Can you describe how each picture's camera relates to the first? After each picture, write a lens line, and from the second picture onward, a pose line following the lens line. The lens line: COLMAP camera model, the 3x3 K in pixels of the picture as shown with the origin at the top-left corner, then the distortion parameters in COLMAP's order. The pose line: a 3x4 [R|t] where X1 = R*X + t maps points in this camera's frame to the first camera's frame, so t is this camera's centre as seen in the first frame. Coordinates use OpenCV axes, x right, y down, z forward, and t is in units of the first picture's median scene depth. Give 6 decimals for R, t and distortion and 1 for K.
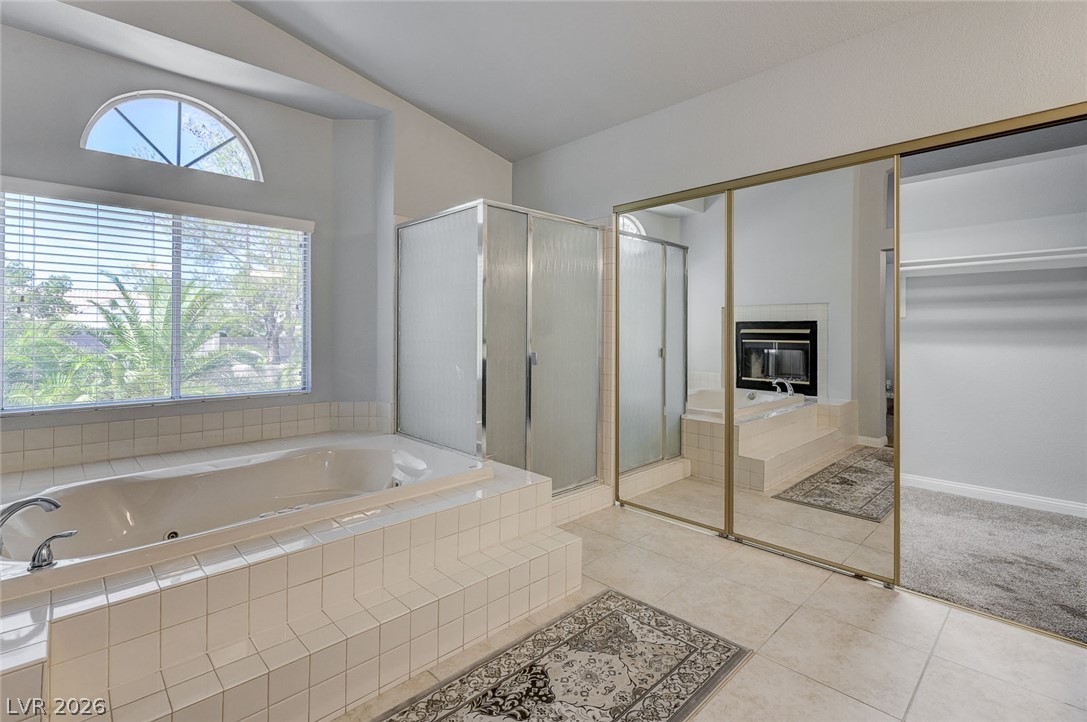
lens RADIAL K [[486.2, 0, 561.2], [0, 486.2, 323.8], [0, 0, 1]] dist [0.001272, -0.000314]
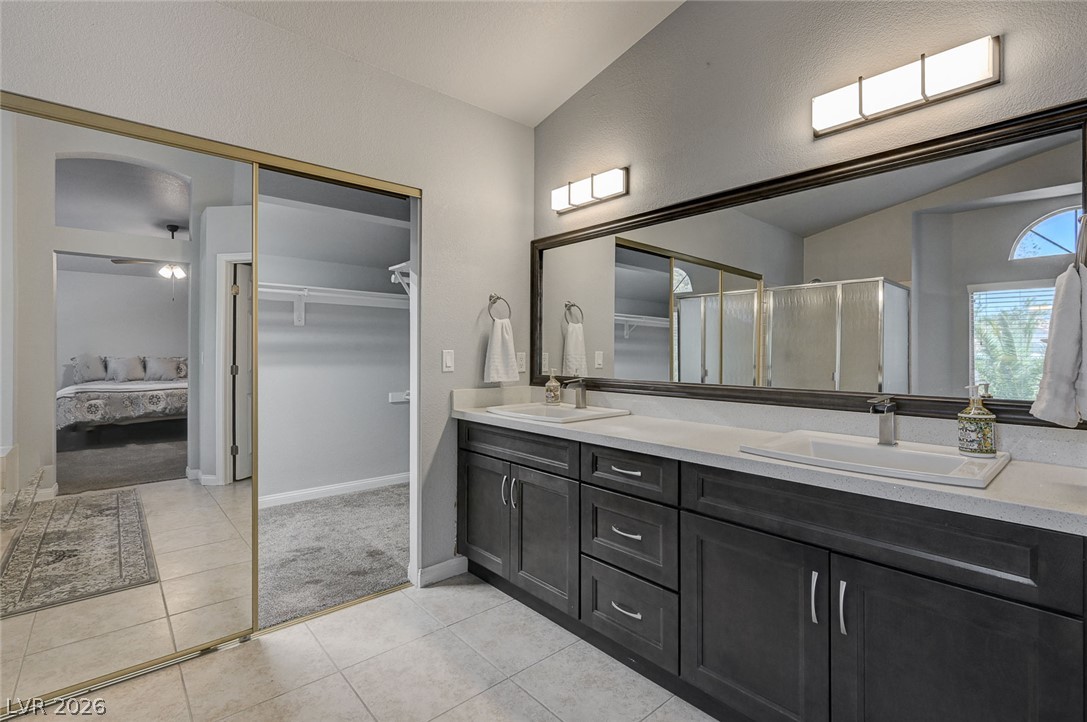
lens RADIAL K [[492.0, 0, 535.0], [0, 492.0, 352.1], [0, 0, 1]] dist [-0.002795, -0.000327]
pose [[0.093952, 0.001148, 0.995576, -0.178038], [-0.017749, 0.999842, 0.000522, -0.002651], [-0.995418, -0.017720, 0.093958, 0.377191]]
